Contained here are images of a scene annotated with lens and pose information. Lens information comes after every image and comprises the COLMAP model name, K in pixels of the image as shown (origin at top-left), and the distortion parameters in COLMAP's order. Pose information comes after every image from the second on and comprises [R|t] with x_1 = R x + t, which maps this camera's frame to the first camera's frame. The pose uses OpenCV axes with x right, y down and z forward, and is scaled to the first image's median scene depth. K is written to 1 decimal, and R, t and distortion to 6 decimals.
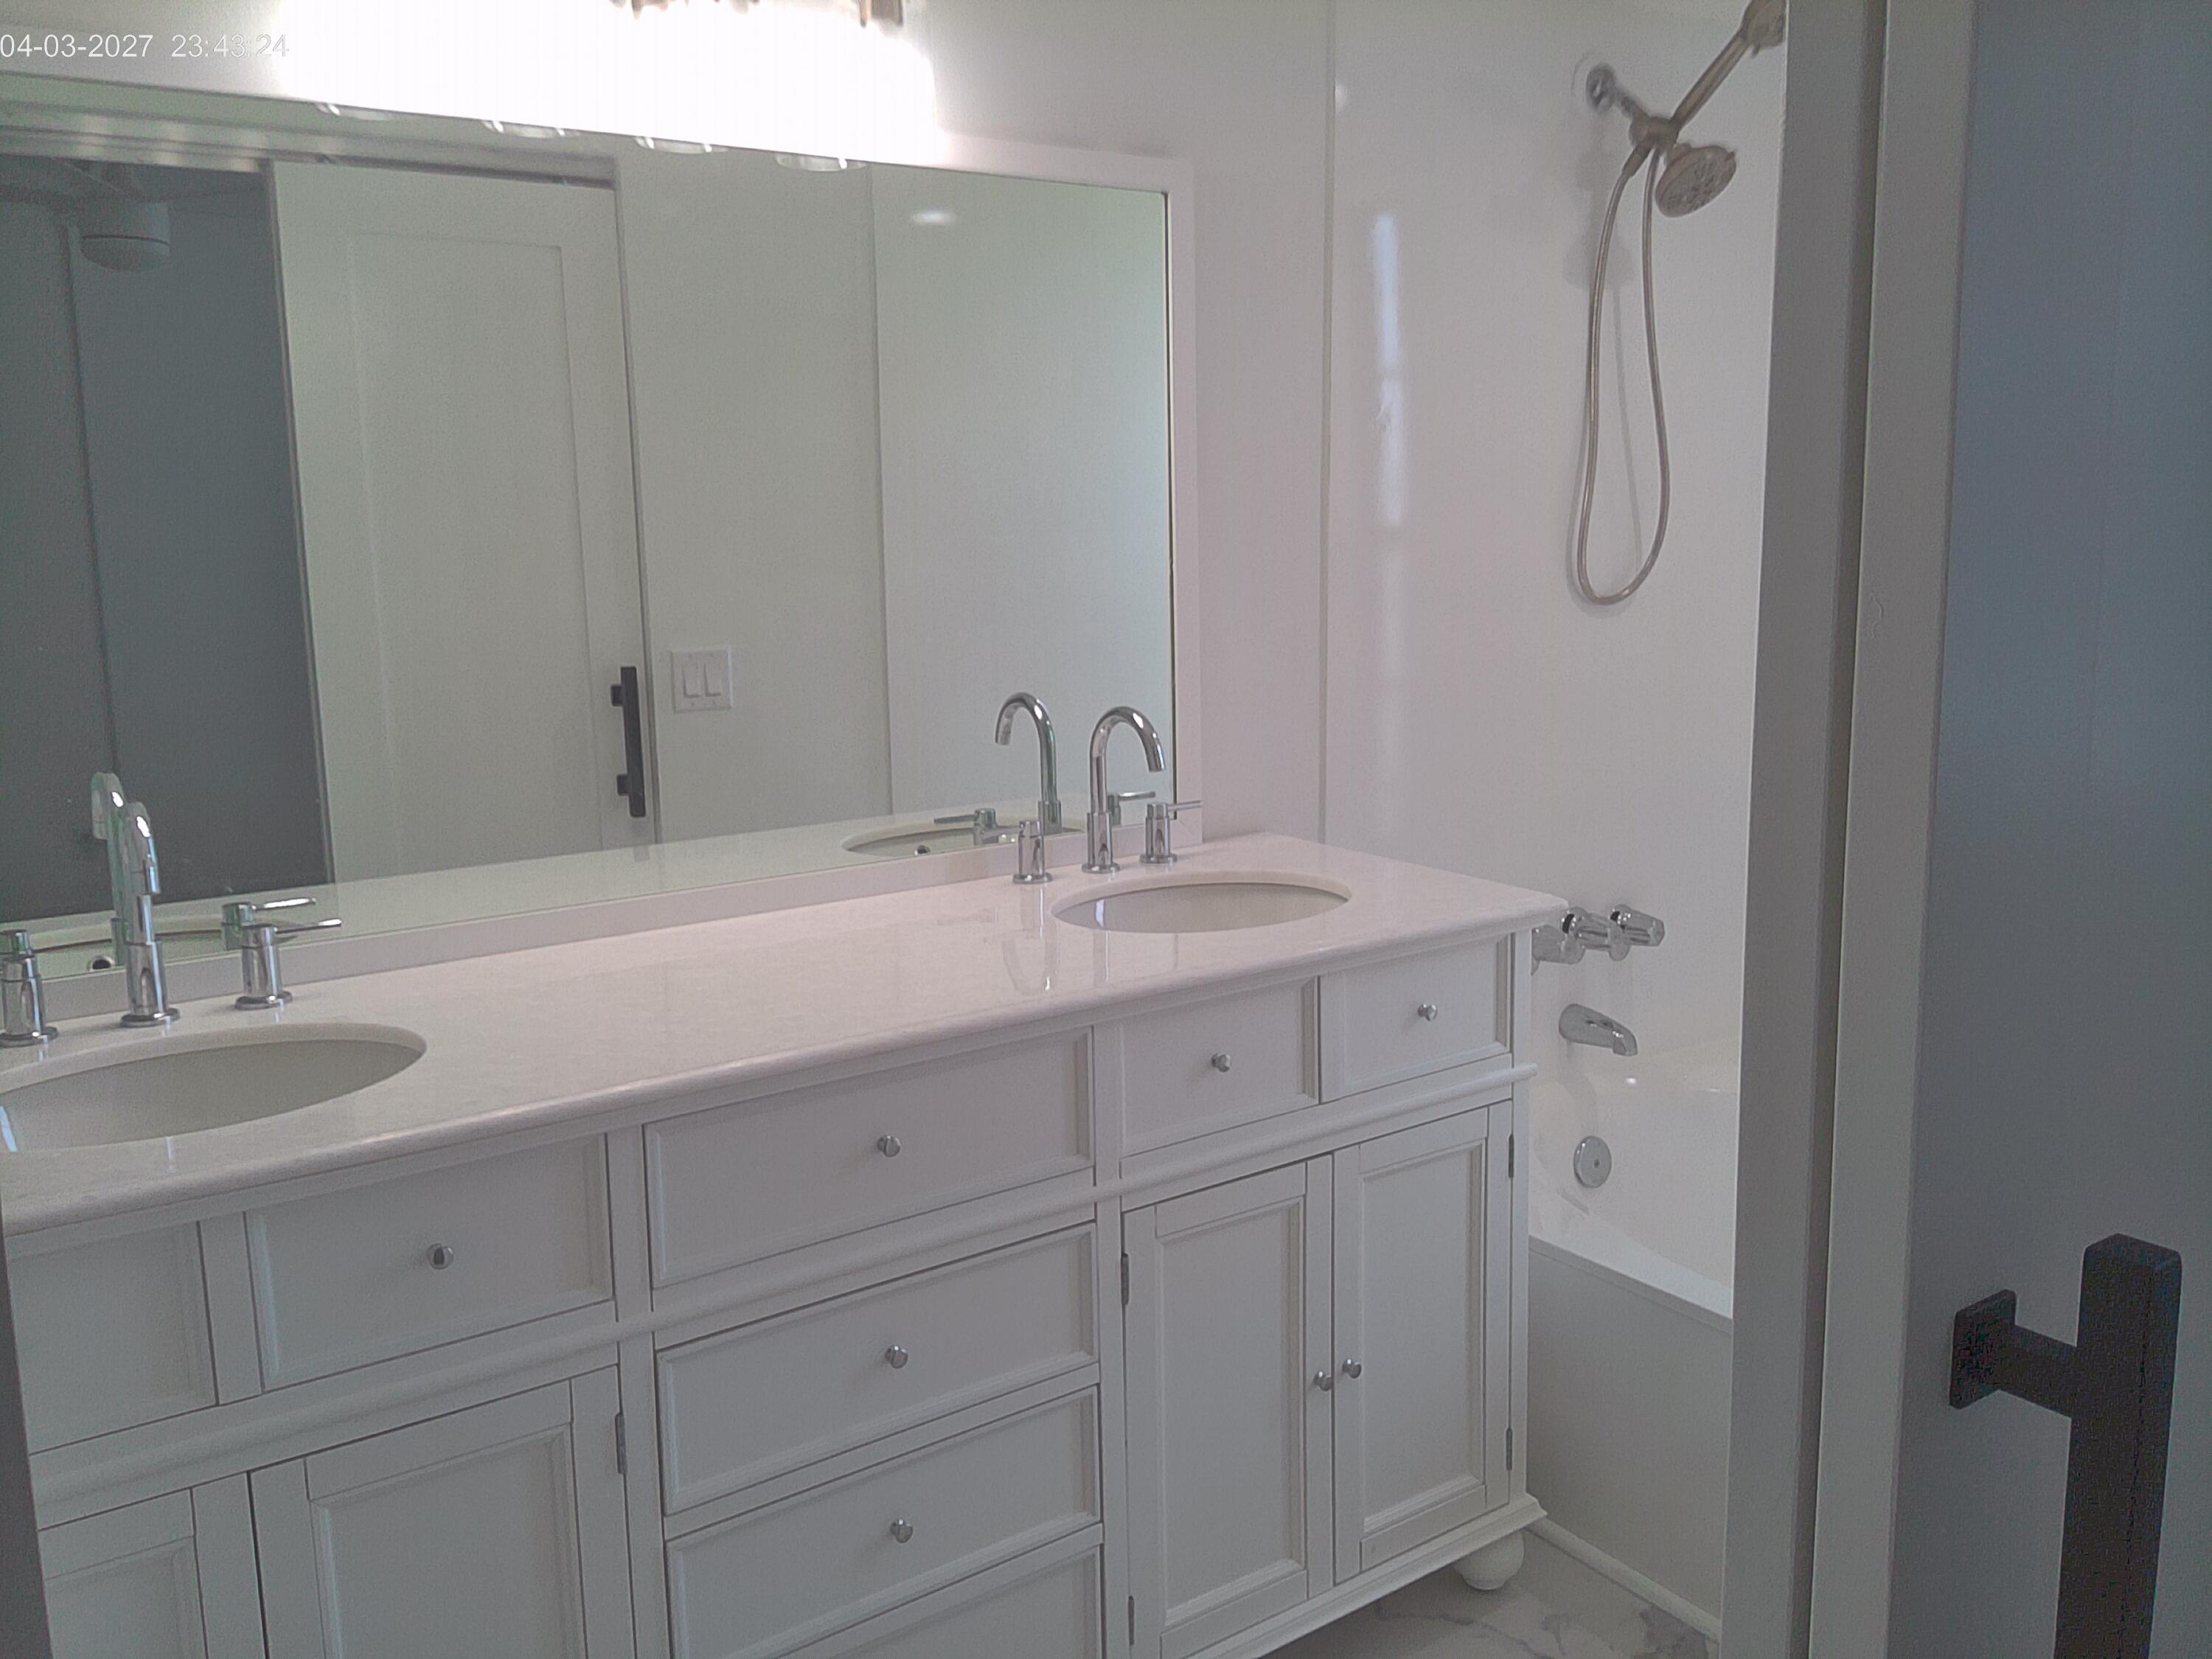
lens RADIAL K [[1680.2, 0, 1113.8], [0, 1680.2, 813.2], [0, 0, 1]] dist [0.132743, -0.250127]
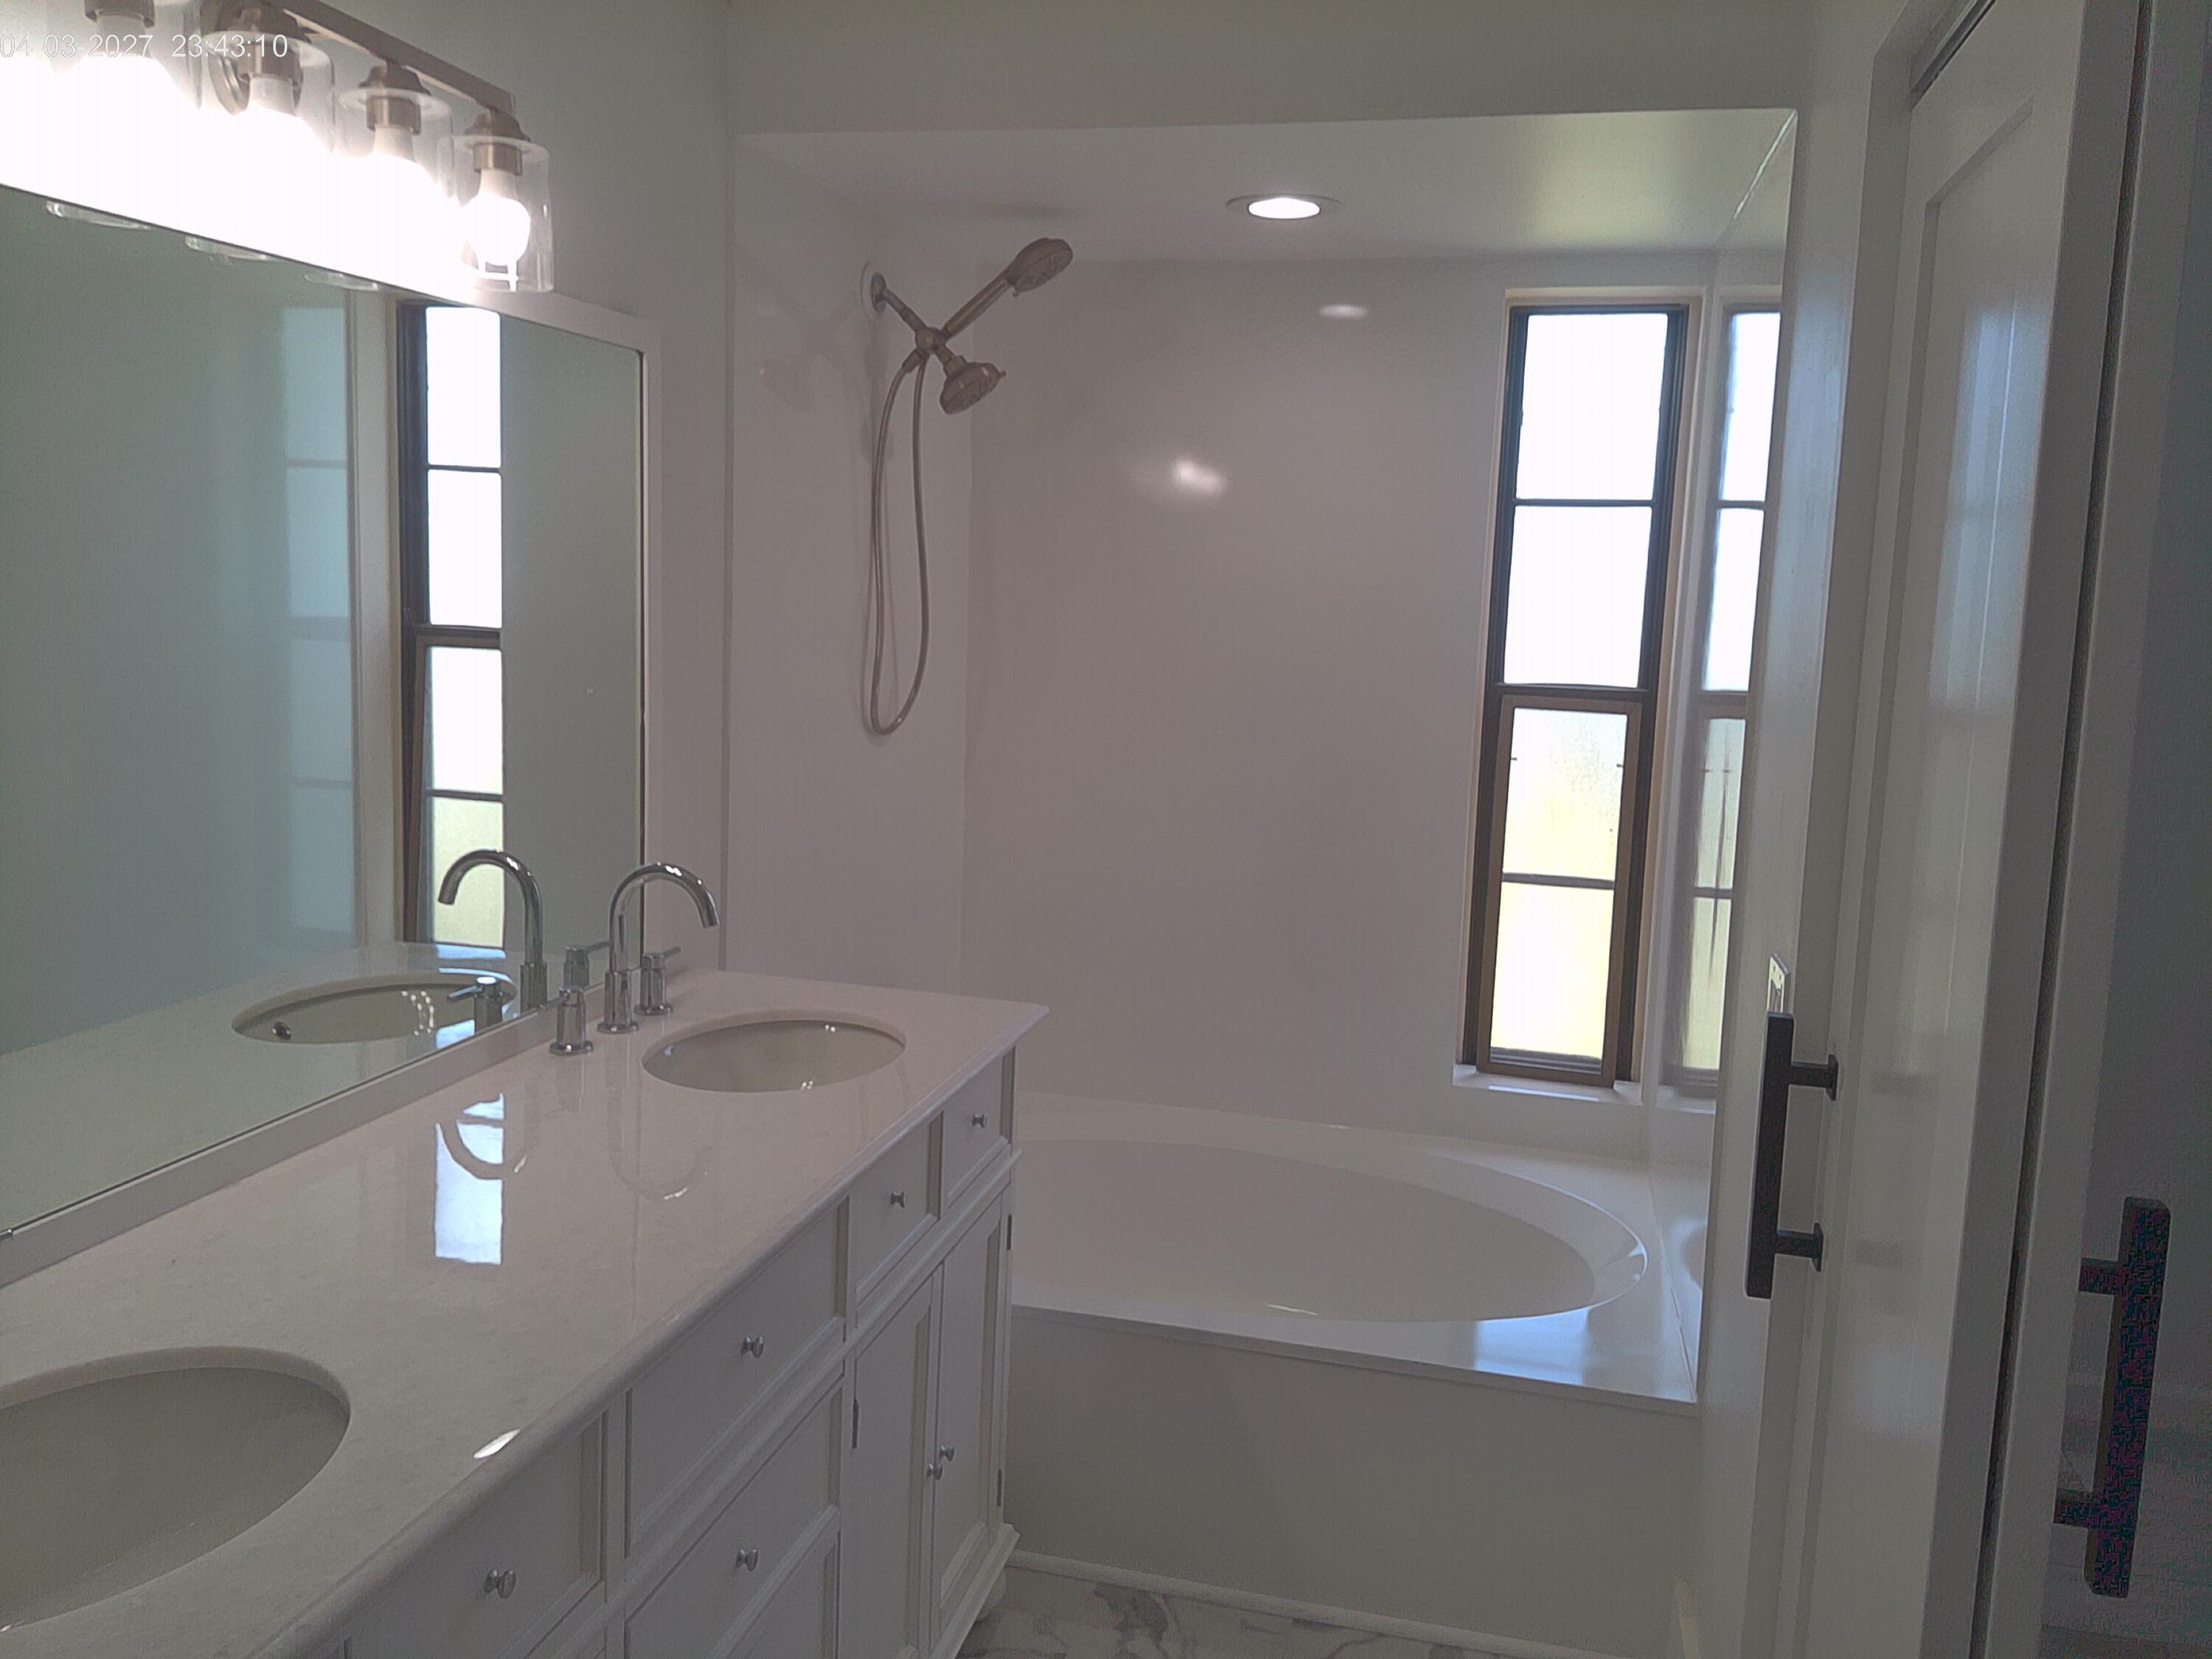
lens RADIAL K [[1680.2, 0, 1113.8], [0, 1680.2, 813.2], [0, 0, 1]] dist [0.132743, -0.250127]
pose [[0.739352, -0.038289, 0.672230, -0.406232], [0.055800, 0.998432, -0.004503, -0.063817], [-0.671003, 0.040839, 0.740329, 0.066907]]
